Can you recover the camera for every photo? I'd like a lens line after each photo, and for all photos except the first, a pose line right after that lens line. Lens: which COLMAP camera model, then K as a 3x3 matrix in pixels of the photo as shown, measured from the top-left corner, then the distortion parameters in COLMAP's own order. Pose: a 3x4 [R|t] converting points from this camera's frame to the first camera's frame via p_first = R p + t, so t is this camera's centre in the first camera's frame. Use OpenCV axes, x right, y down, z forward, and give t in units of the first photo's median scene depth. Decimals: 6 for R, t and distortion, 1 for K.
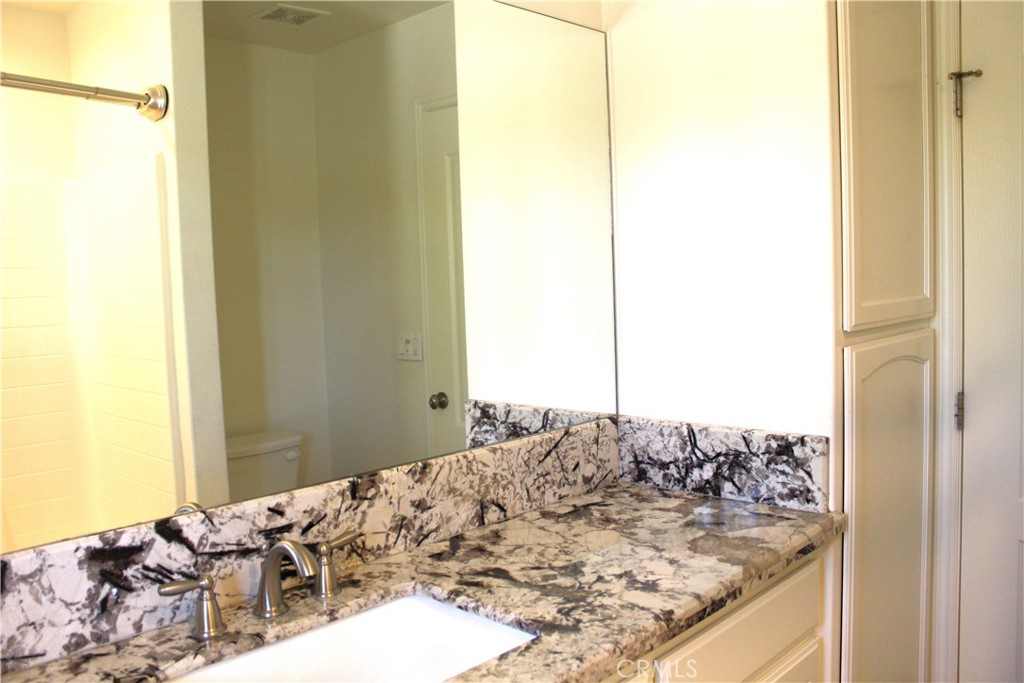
lens RADIAL K [[851.6, 0, 508.3], [0, 851.6, 344.4], [0, 0, 1]] dist [-0.153818, 0.122156]
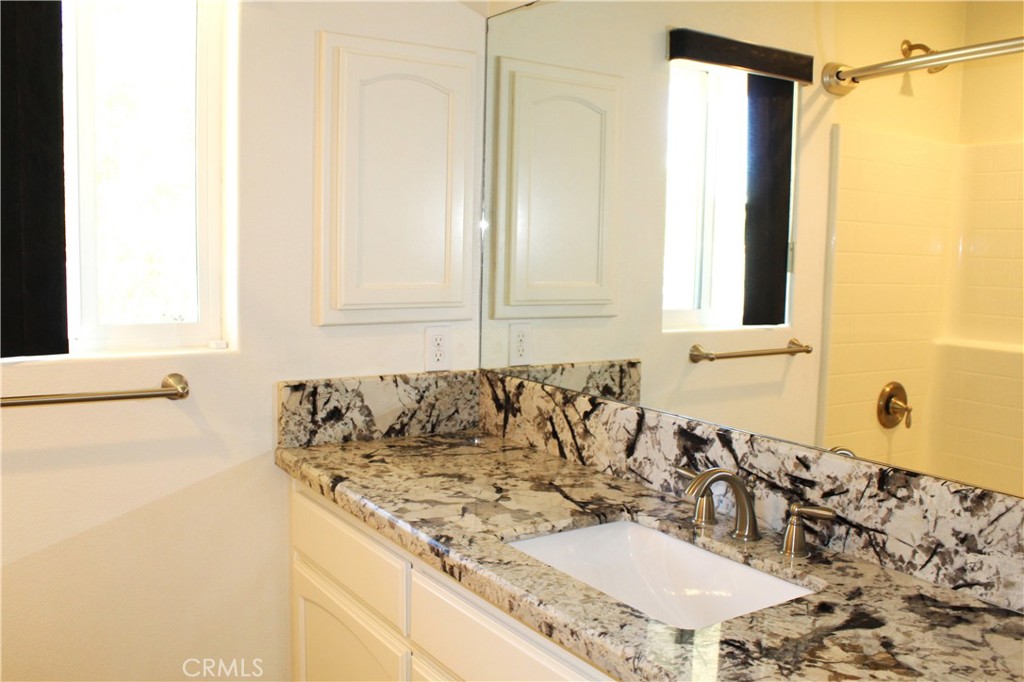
lens RADIAL K [[851.6, 0, 503.7], [0, 851.6, 336.3], [0, 0, 1]] dist [-0.153818, 0.122156]
pose [[-0.184773, 0.130049, -0.974139, 0.753664], [-0.104757, 0.982953, 0.151096, -0.070874], [0.977182, 0.129966, -0.167999, 0.758269]]
